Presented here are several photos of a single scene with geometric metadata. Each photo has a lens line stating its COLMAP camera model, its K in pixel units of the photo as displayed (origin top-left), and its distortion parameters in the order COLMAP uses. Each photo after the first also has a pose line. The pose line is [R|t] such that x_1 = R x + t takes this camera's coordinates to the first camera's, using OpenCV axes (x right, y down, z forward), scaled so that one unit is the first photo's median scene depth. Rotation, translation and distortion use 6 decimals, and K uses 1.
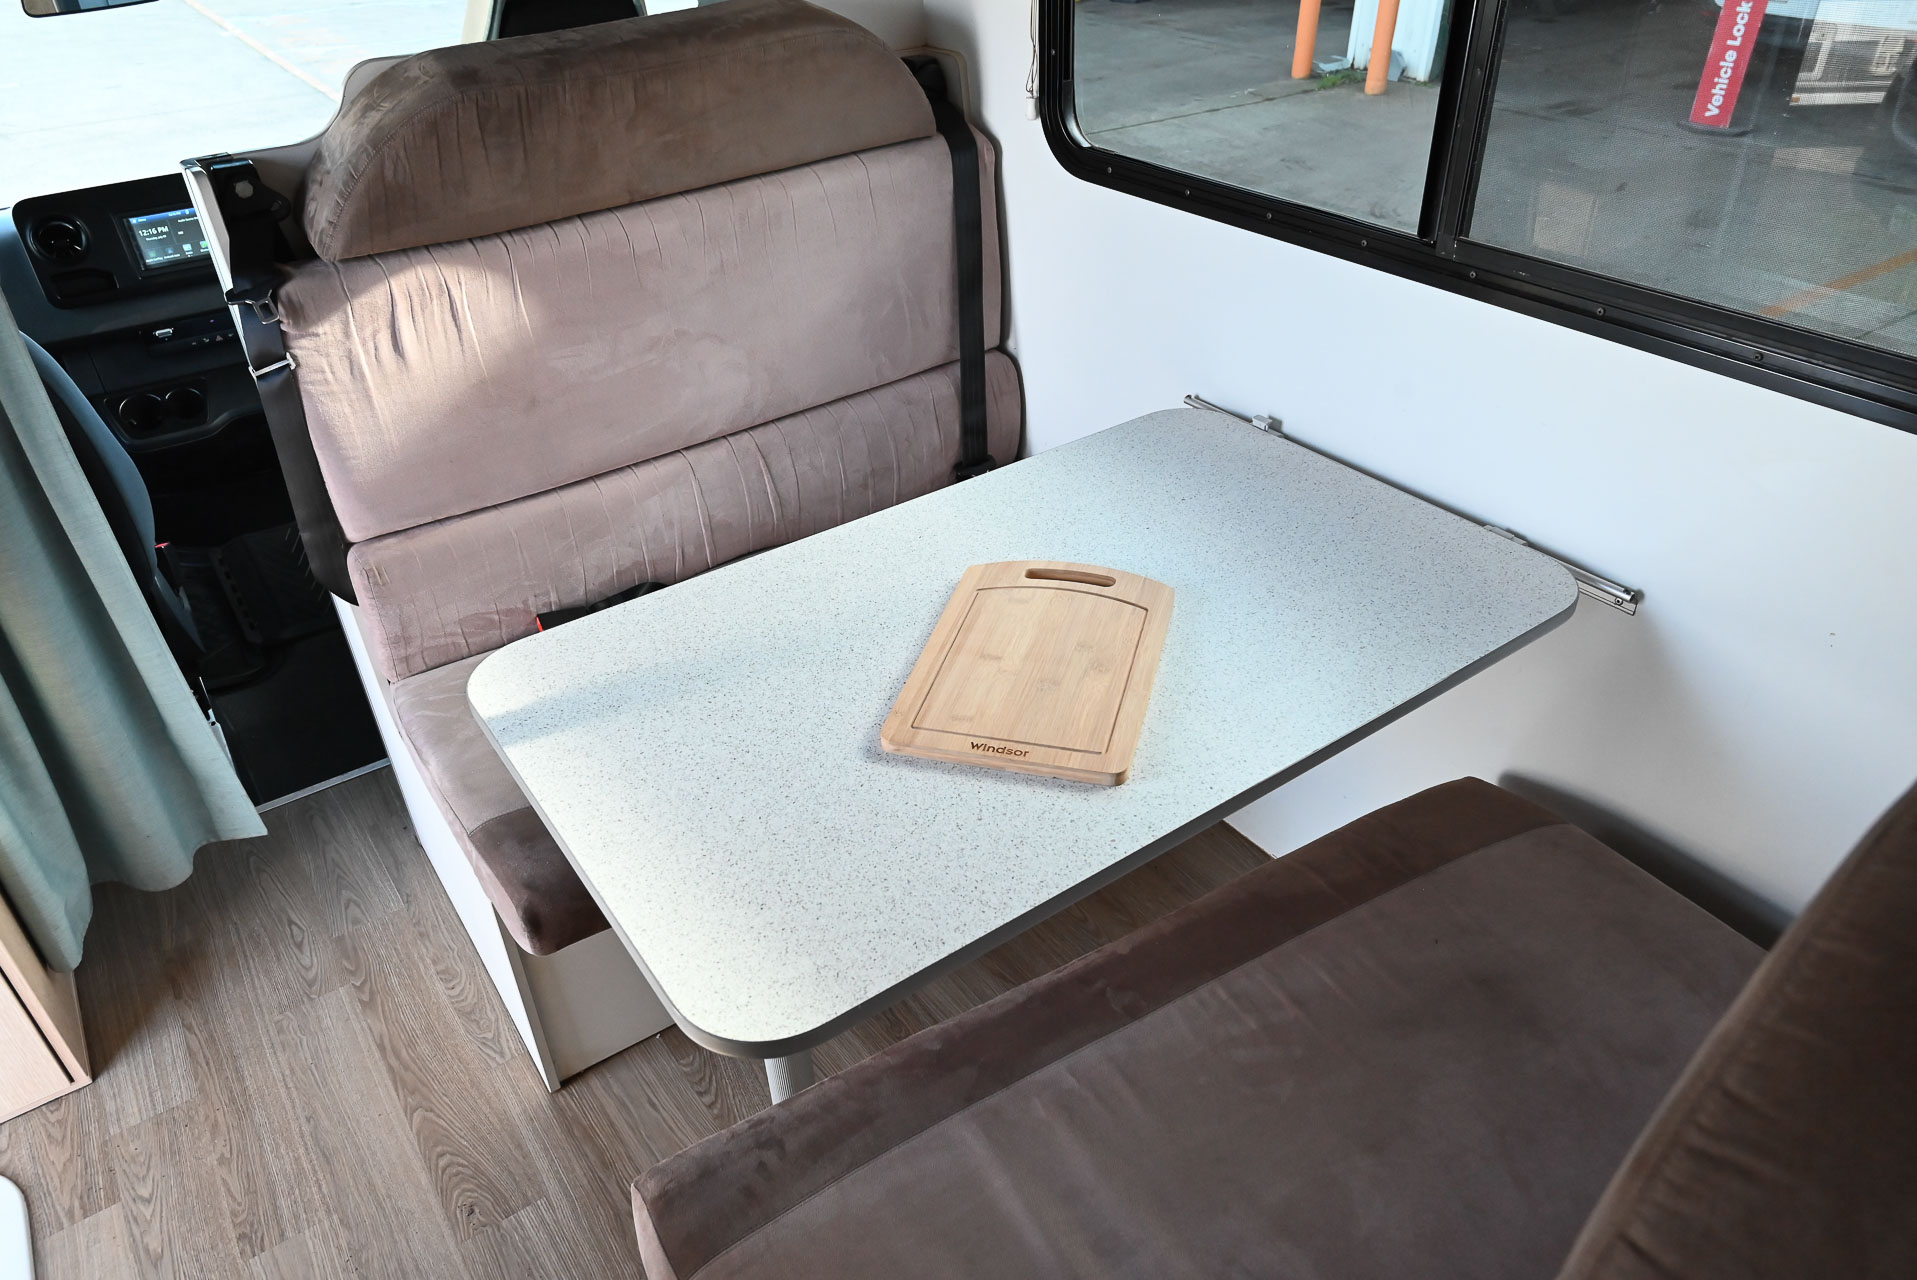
lens RADIAL K [[1297.6, 0, 958.4], [0, 1297.6, 648.5], [0, 0, 1]] dist [-0.006274, 0.002125]
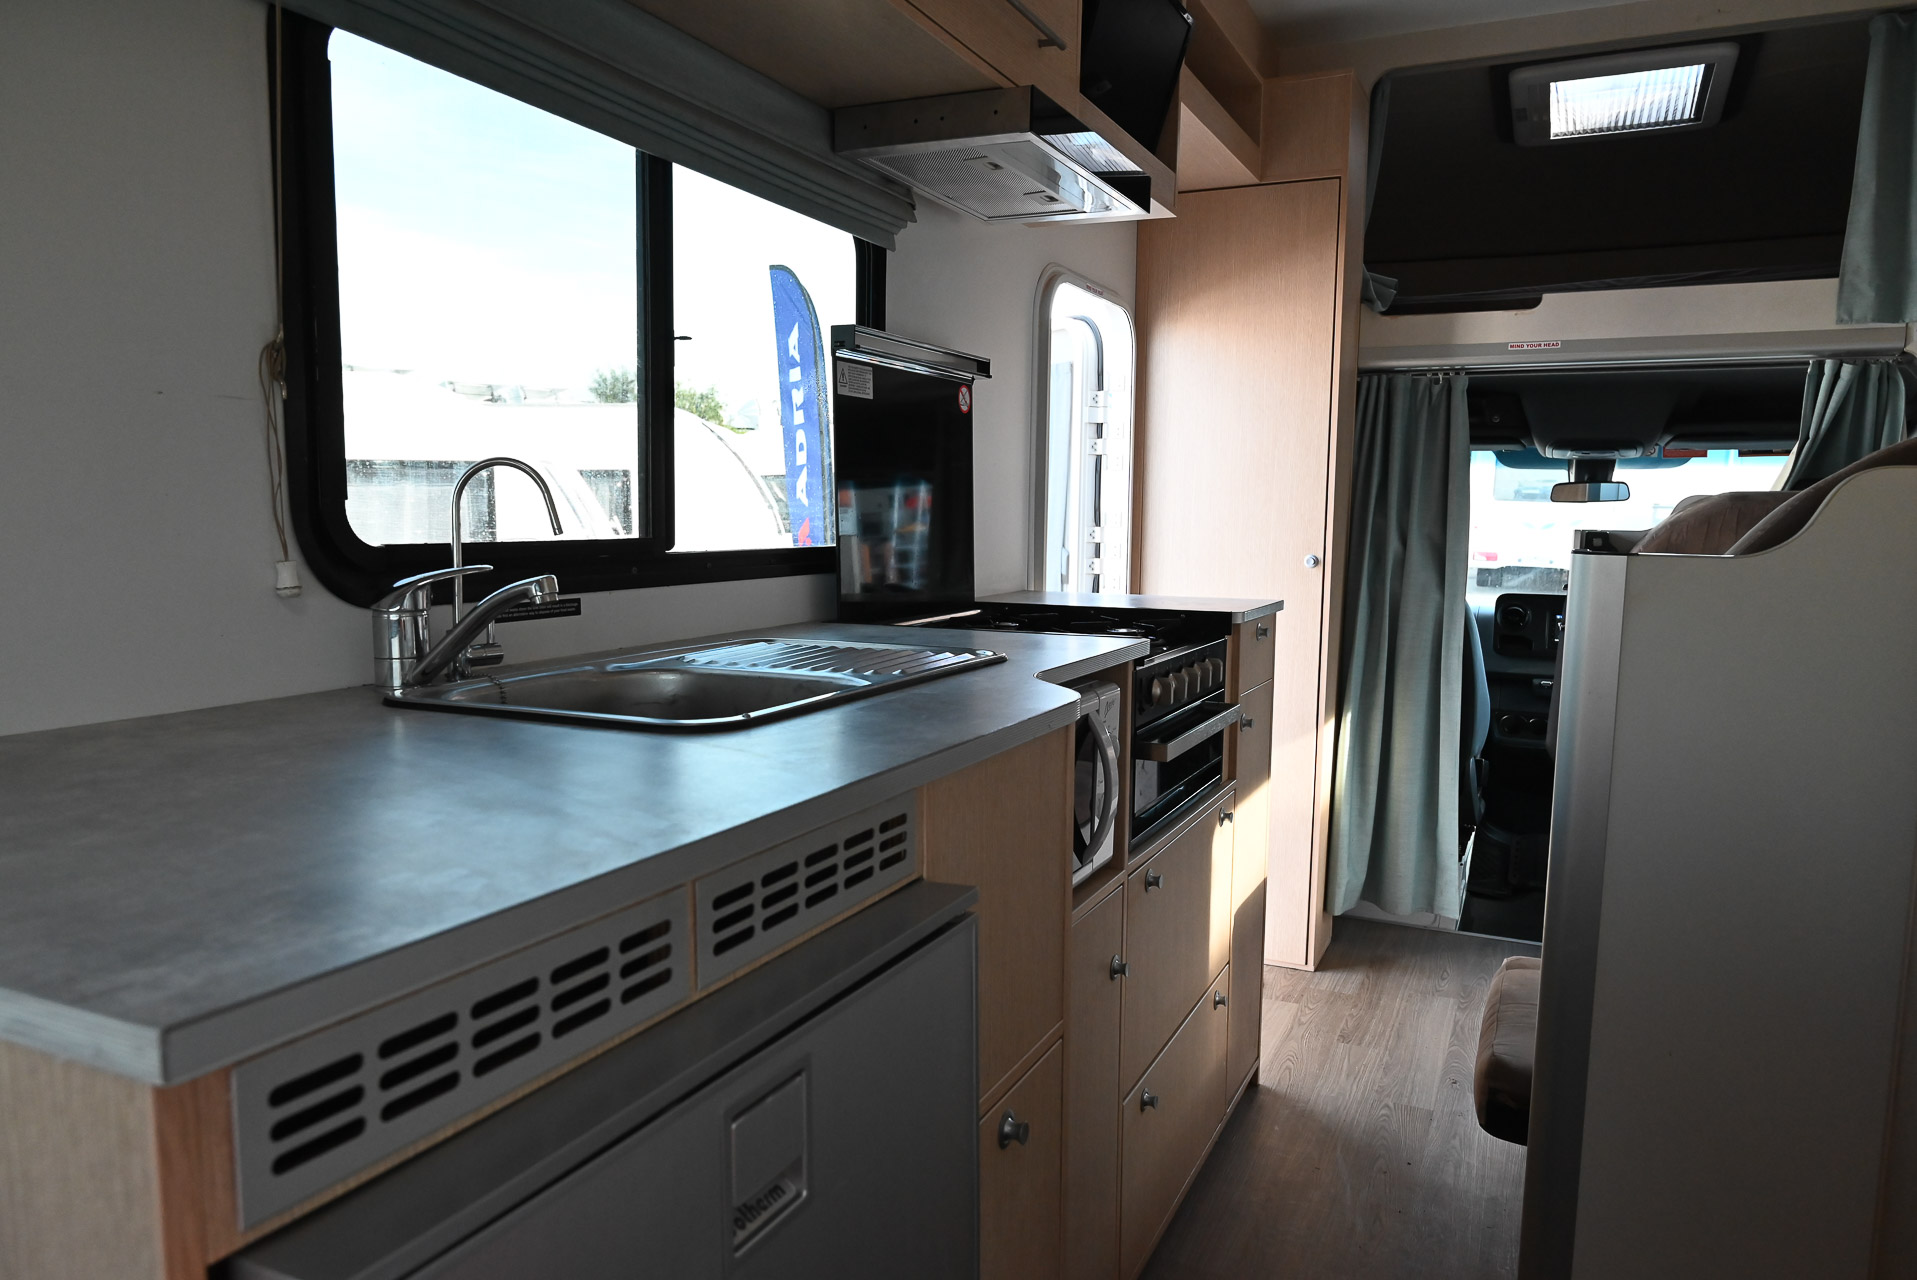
lens RADIAL K [[1297.6, 0, 958.4], [0, 1297.6, 648.5], [0, 0, 1]] dist [-0.006274, 0.002125]
pose [[0.494827, 0.137485, -0.858047, 0.580820], [-0.509862, 0.845518, -0.158554, 0.507490], [0.703695, 0.515943, 0.488484, -0.464541]]
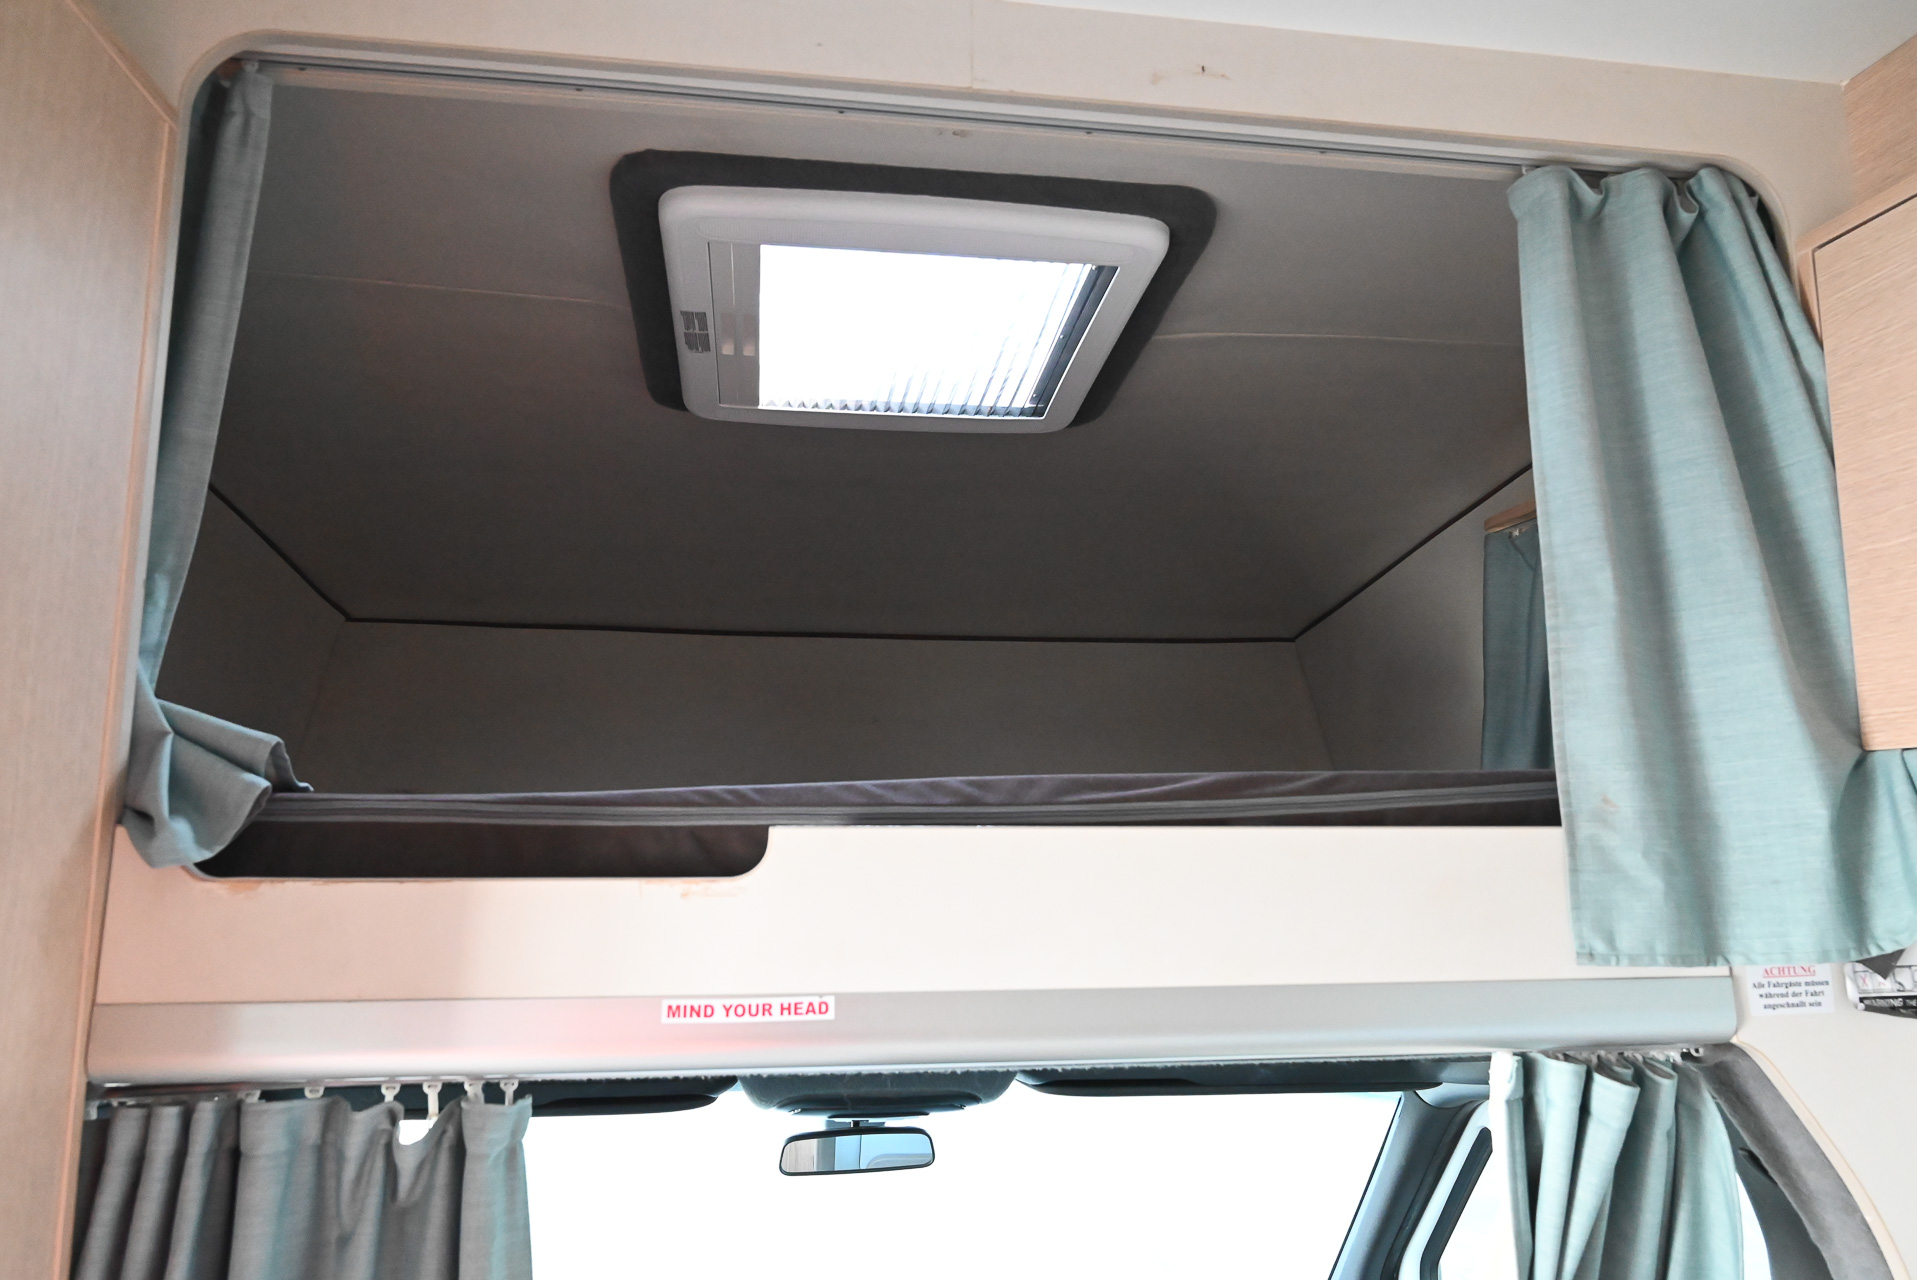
lens RADIAL K [[1297.6, 0, 958.4], [0, 1297.6, 648.5], [0, 0, 1]] dist [-0.006274, 0.002125]
pose [[0.892328, -0.027188, -0.450567, -0.308214], [-0.279698, 0.750157, -0.599195, -0.355420], [0.354287, 0.660701, 0.661782, 0.350979]]
